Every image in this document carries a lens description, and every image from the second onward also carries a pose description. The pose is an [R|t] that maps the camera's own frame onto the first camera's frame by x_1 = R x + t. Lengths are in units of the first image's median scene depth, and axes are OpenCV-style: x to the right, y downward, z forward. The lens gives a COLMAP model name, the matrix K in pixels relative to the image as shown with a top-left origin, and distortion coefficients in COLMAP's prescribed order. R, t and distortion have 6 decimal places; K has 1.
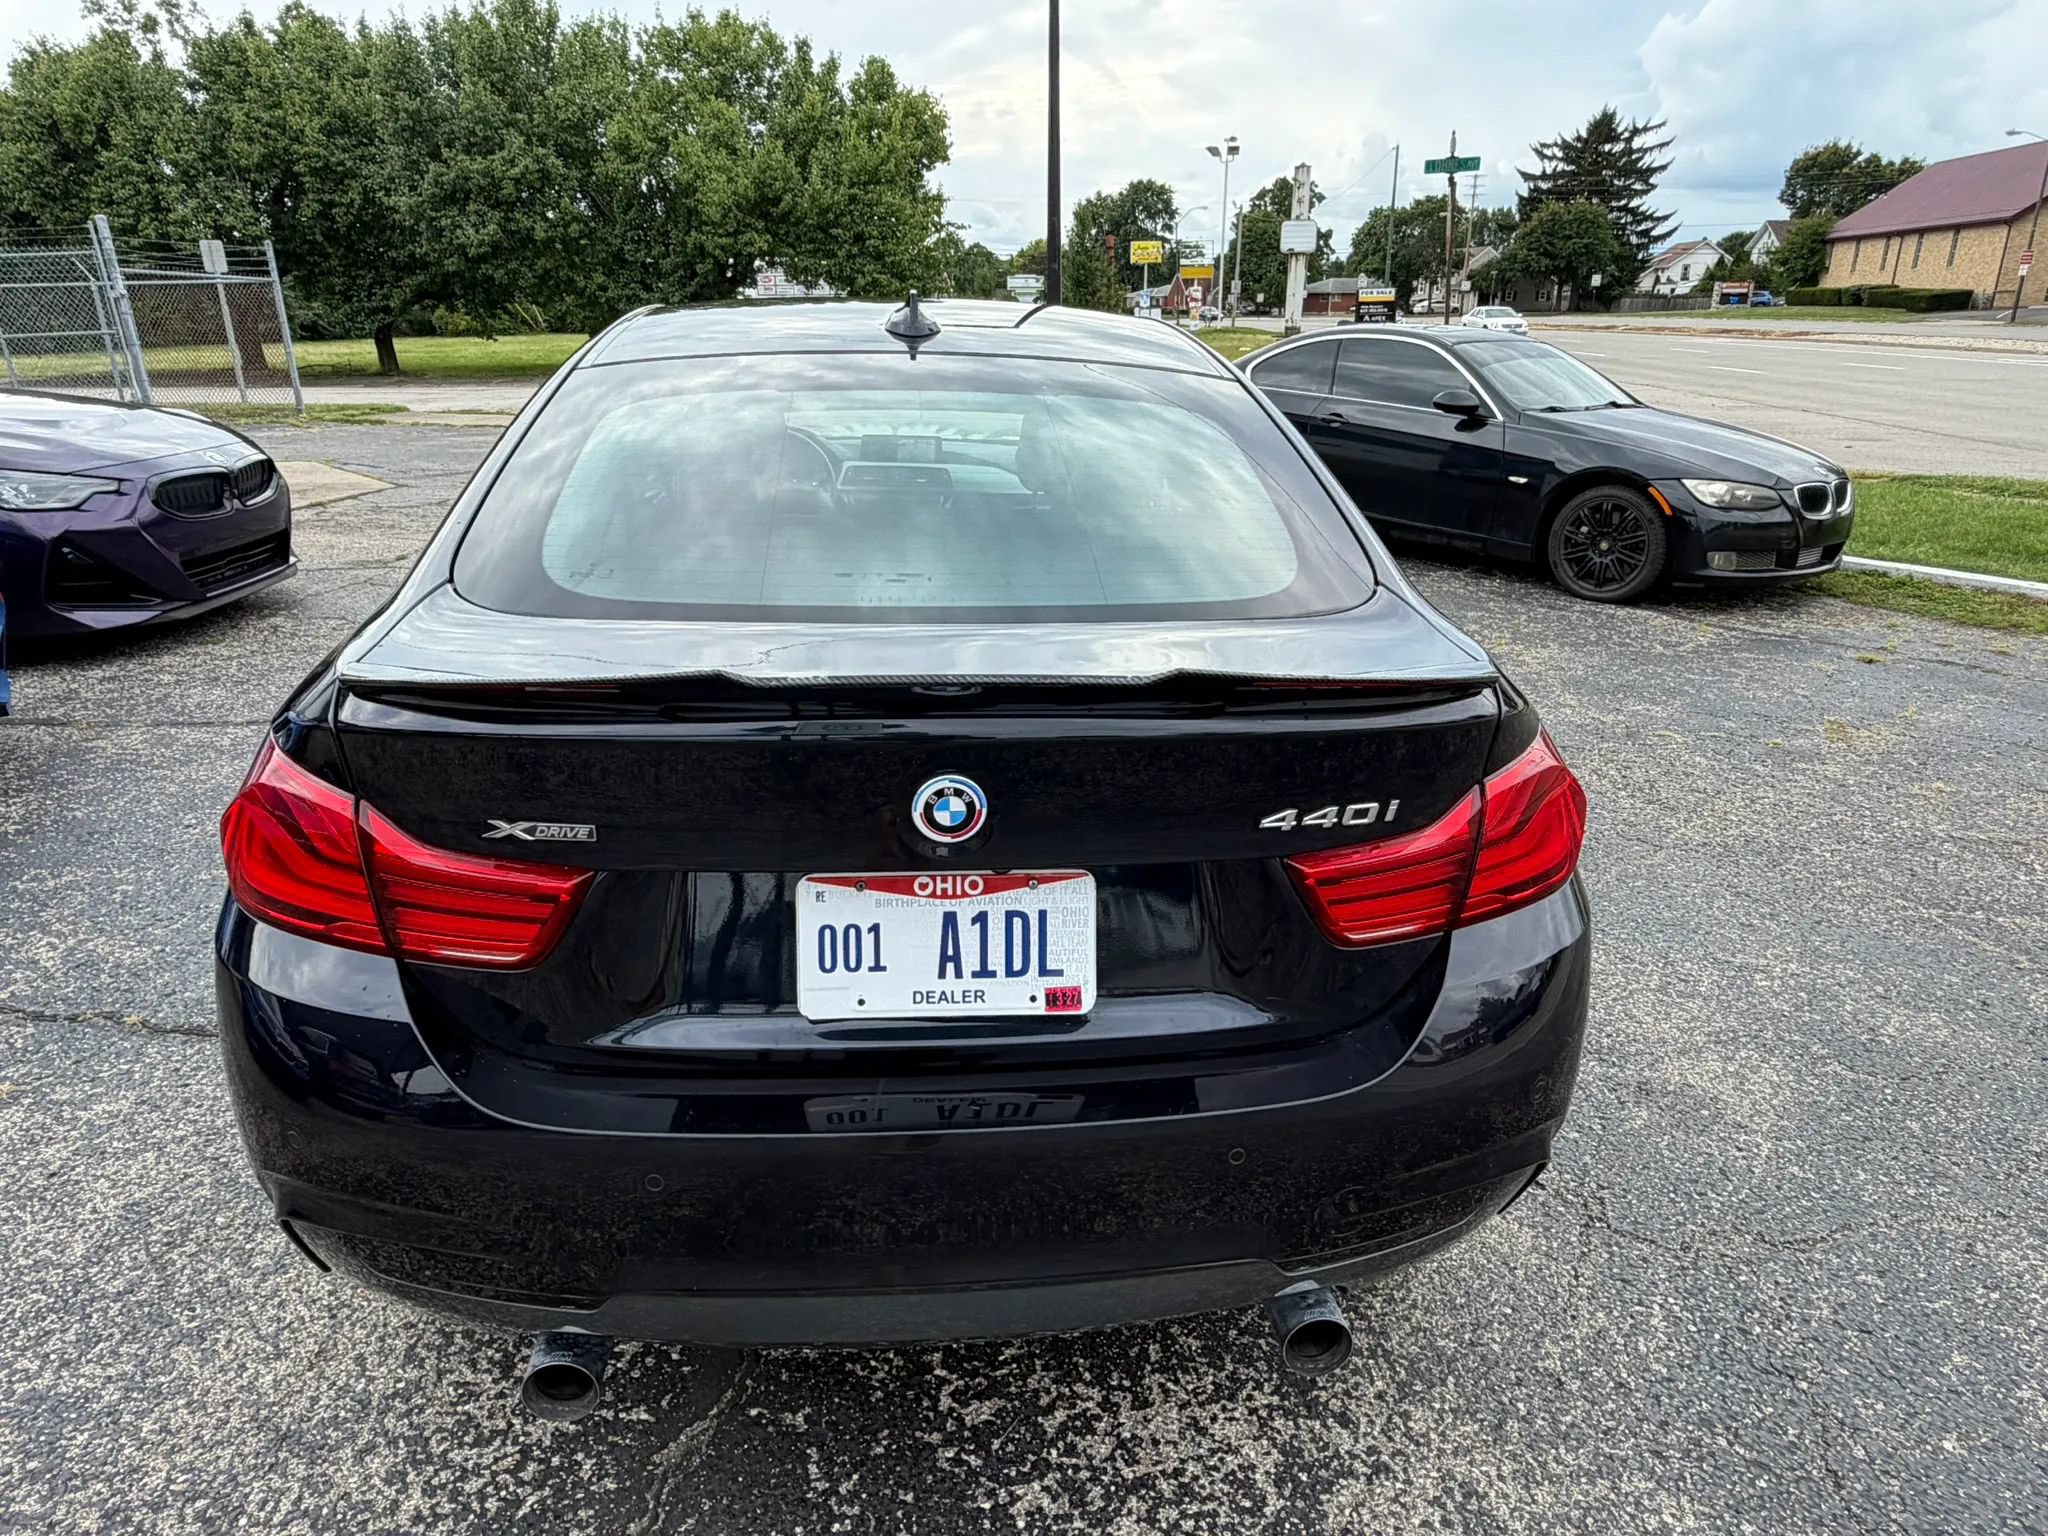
lens RADIAL K [[1265.9, 0, 1014.6], [0, 1265.9, 762.9], [0, 0, 1]] dist [0.000081, 0.000041]
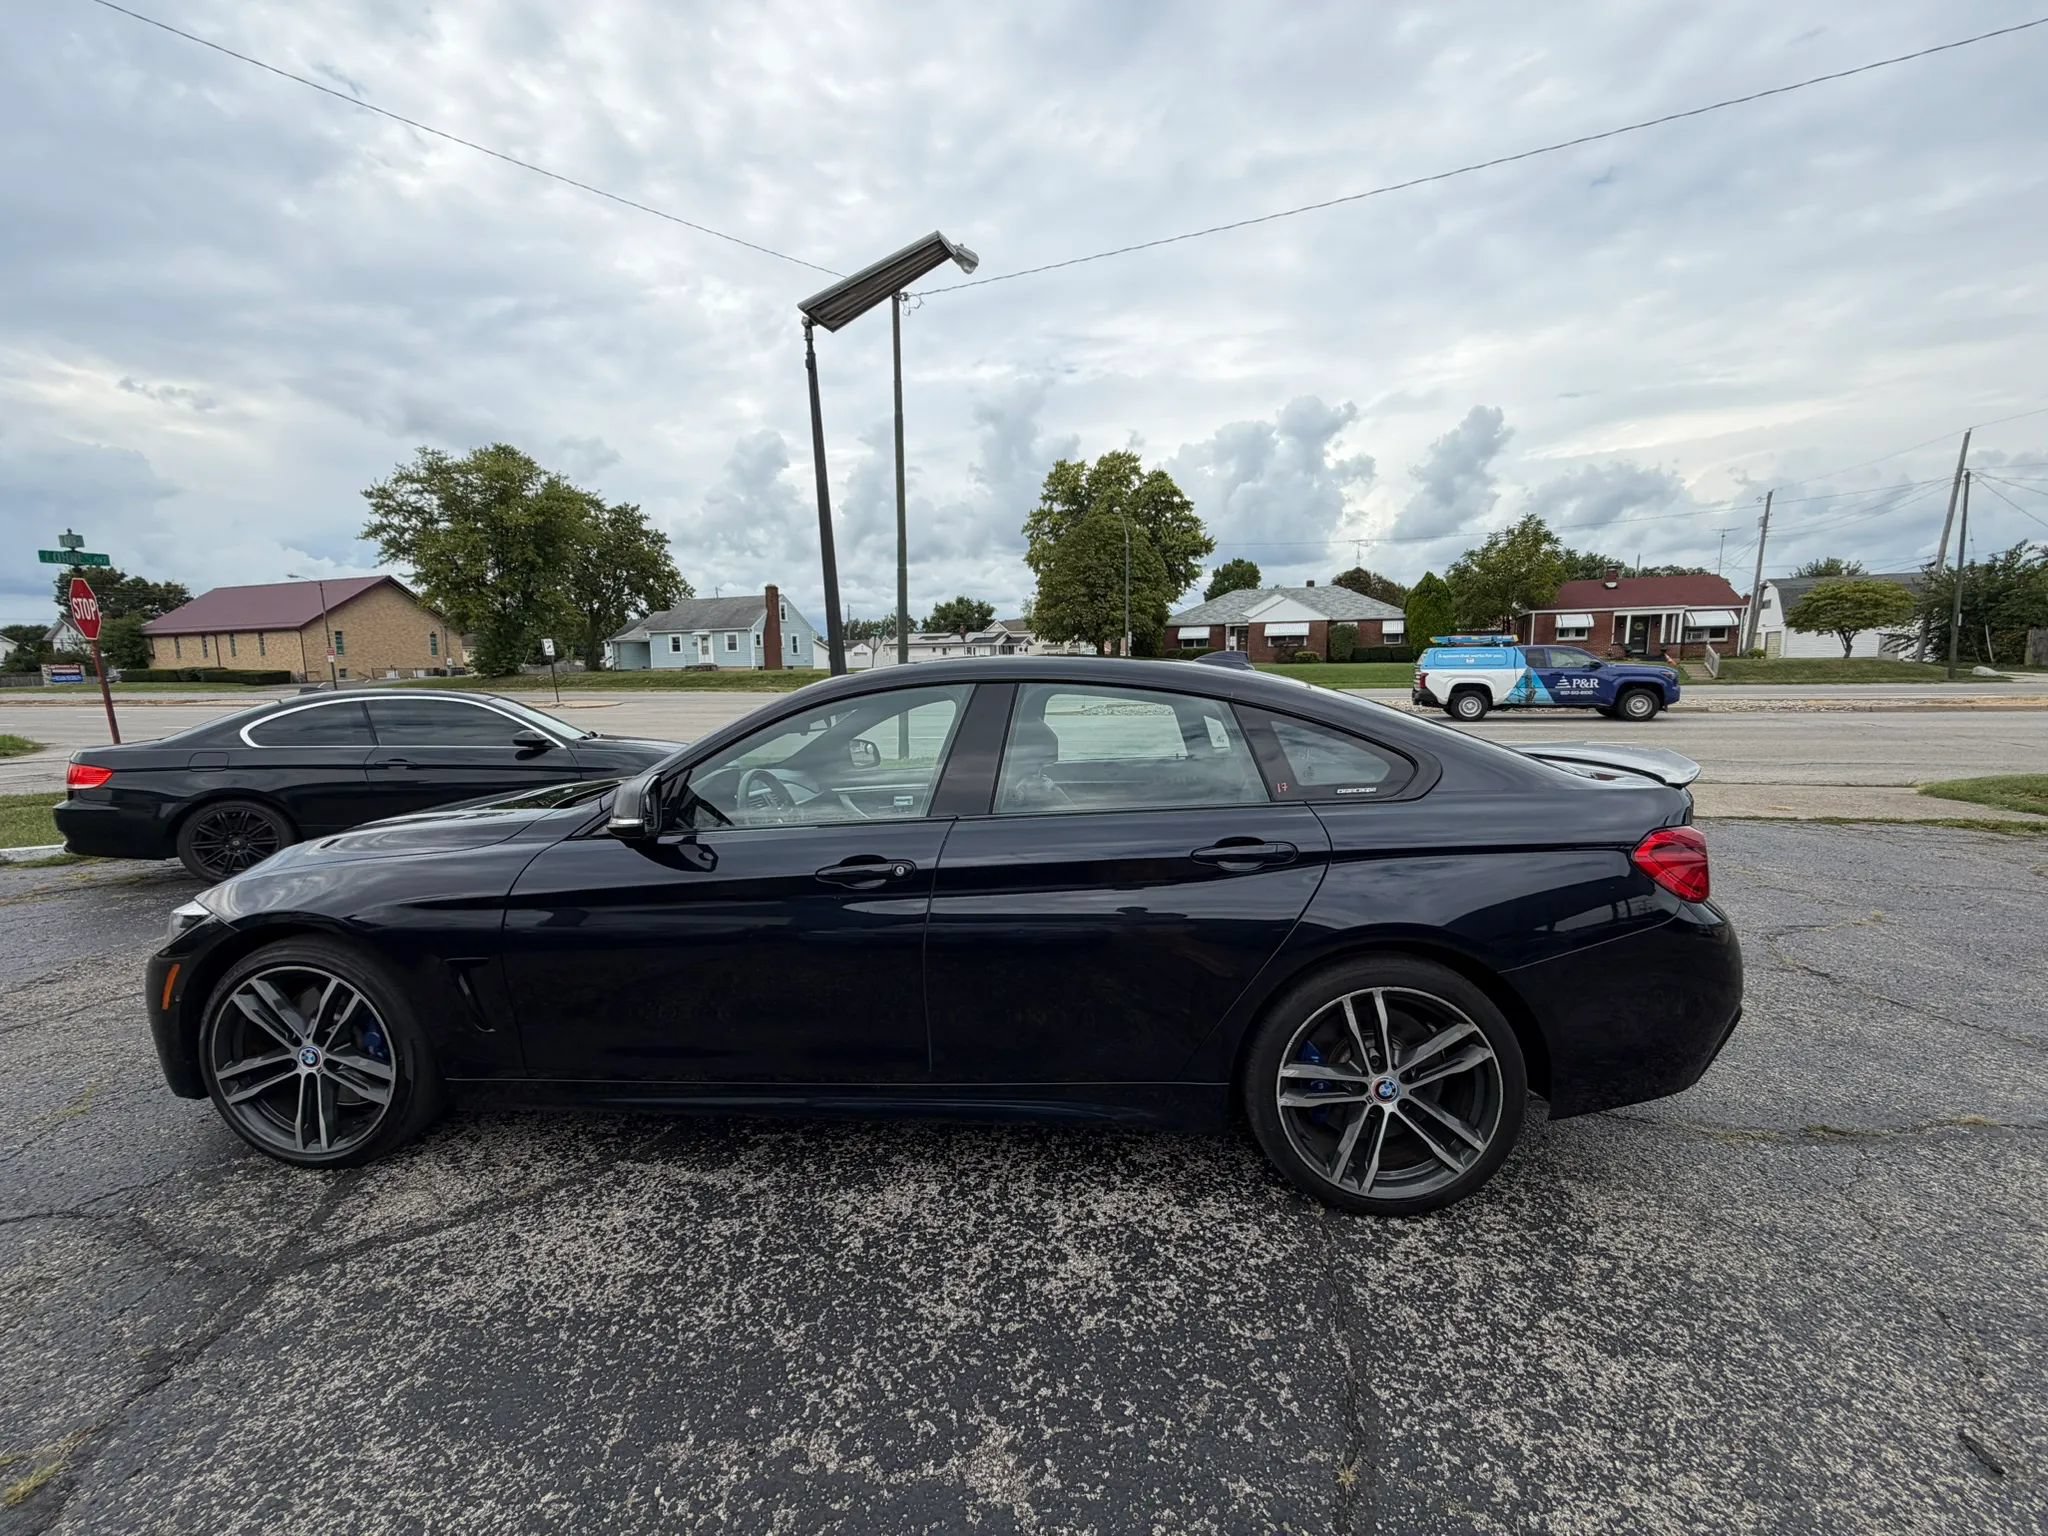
lens RADIAL K [[813.6, 0, 1018.5], [0, 813.6, 762.6], [0, 0, 1]] dist [0.000034, 0.000131]
pose [[0.183178, -0.108574, 0.977066, -0.516513], [0.343708, 0.938232, 0.039821, -0.137697], [-0.921038, 0.328531, 0.209181, 0.404986]]
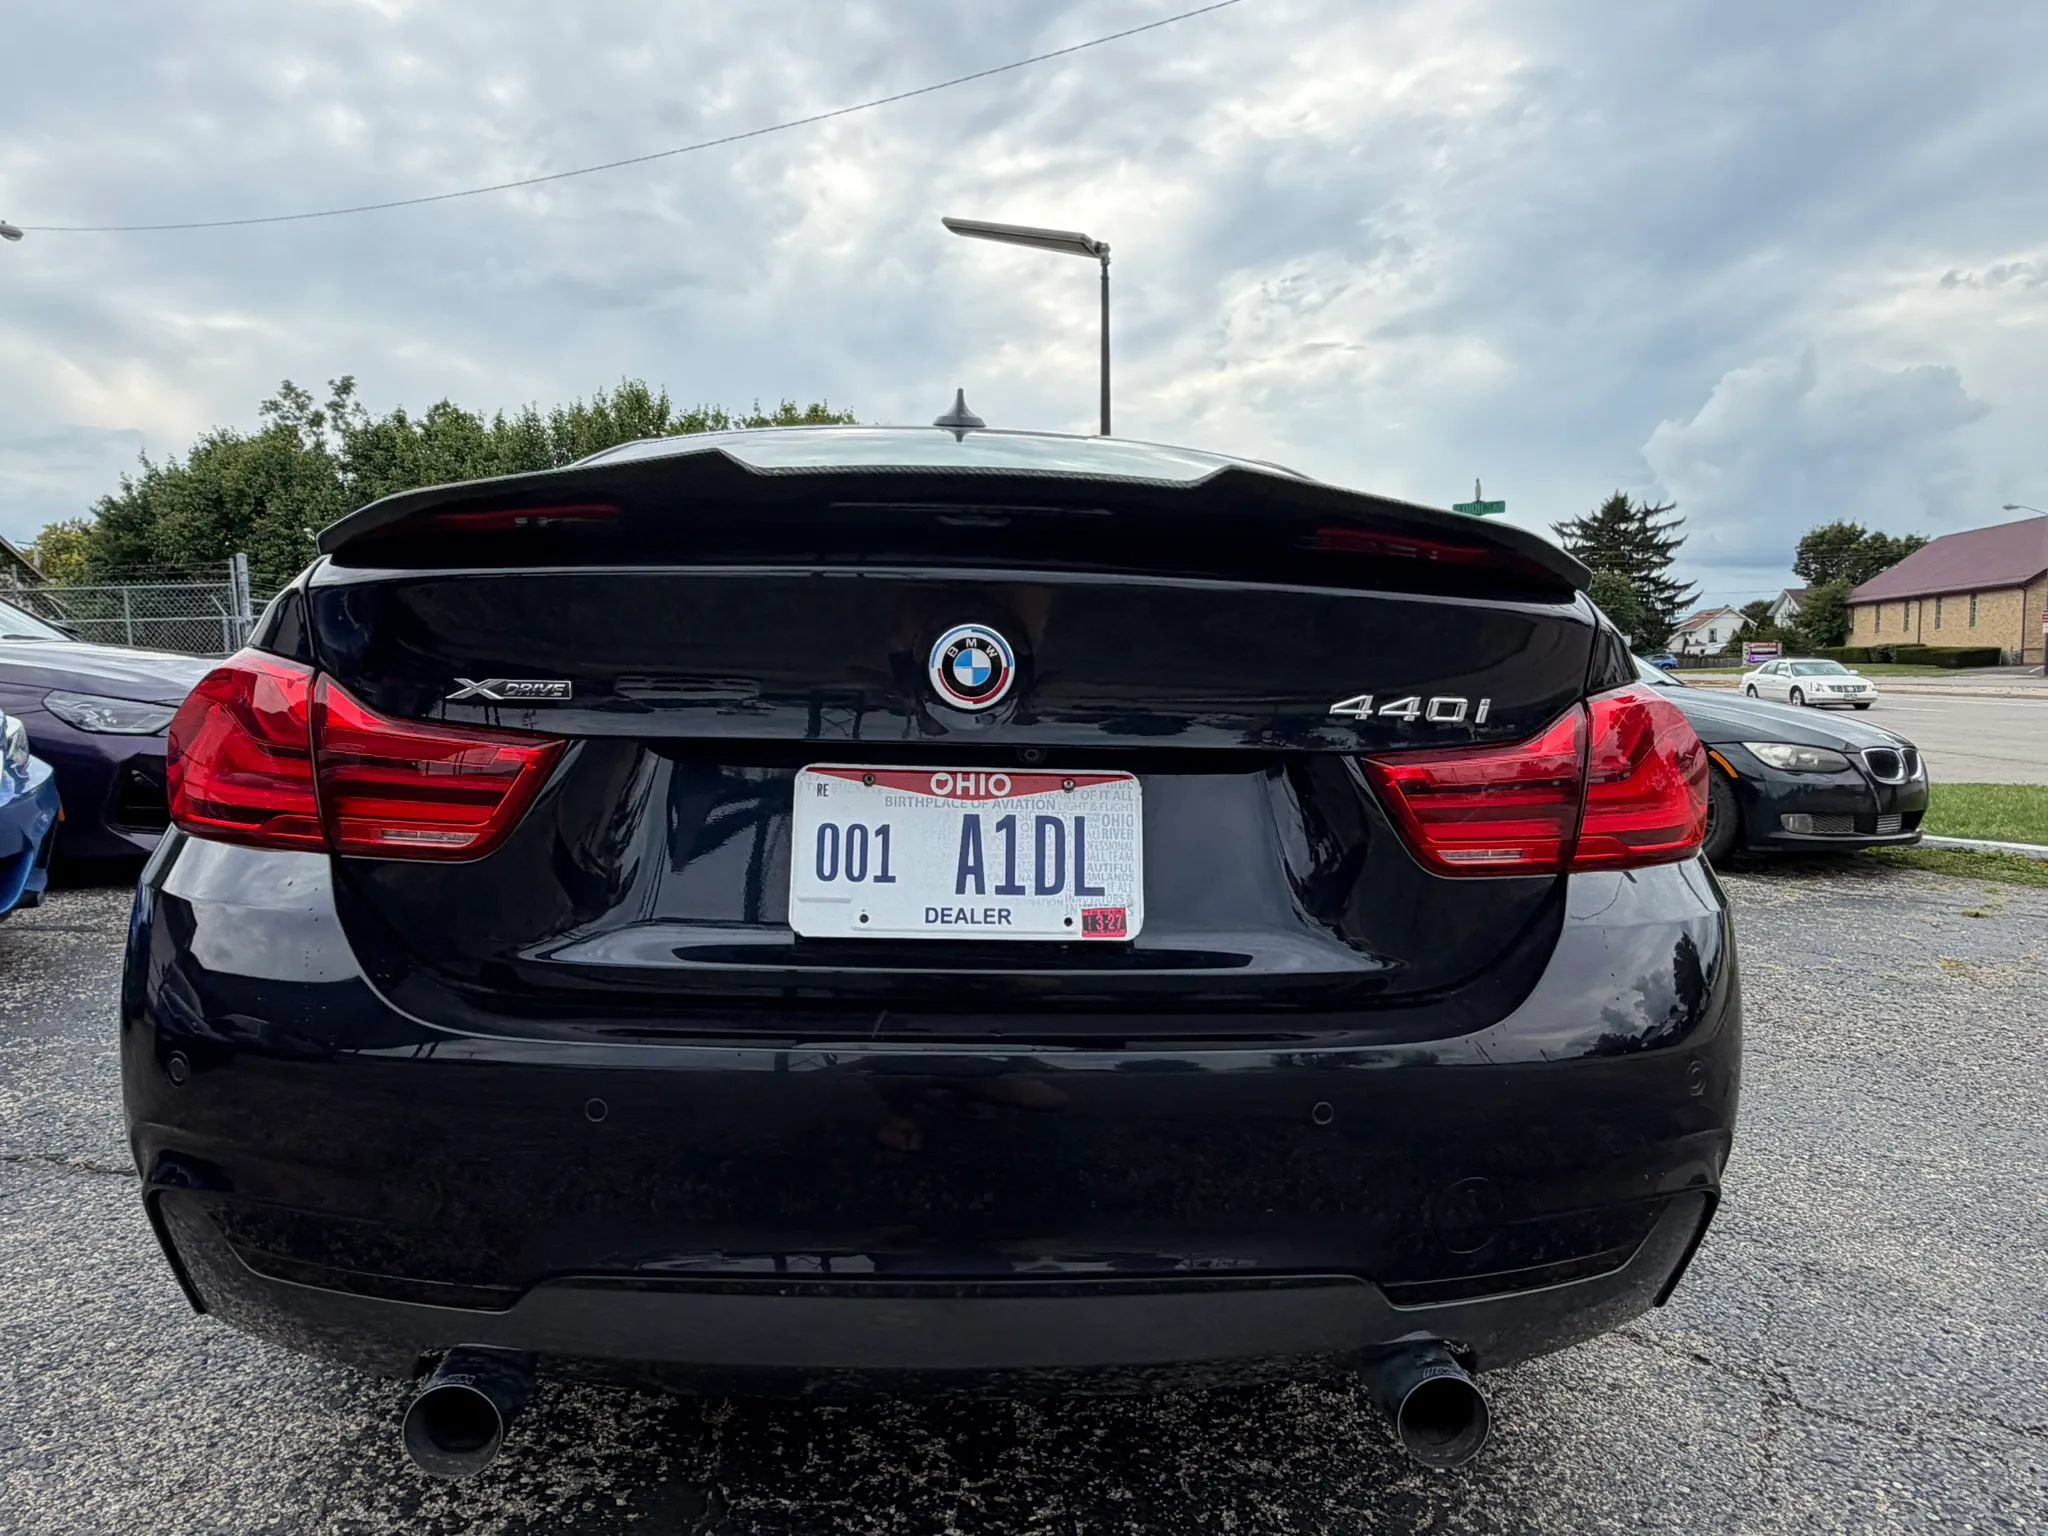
lens RADIAL K [[1262.5, 0, 1016.8], [0, 1262.5, 760.5], [0, 0, 1]] dist [0.001296, -0.001422]
pose [[0.999093, 0.003347, -0.042453, 0.003502], [-0.014740, 0.962463, -0.271011, 0.069245], [0.039952, 0.271391, 0.961640, 0.036834]]
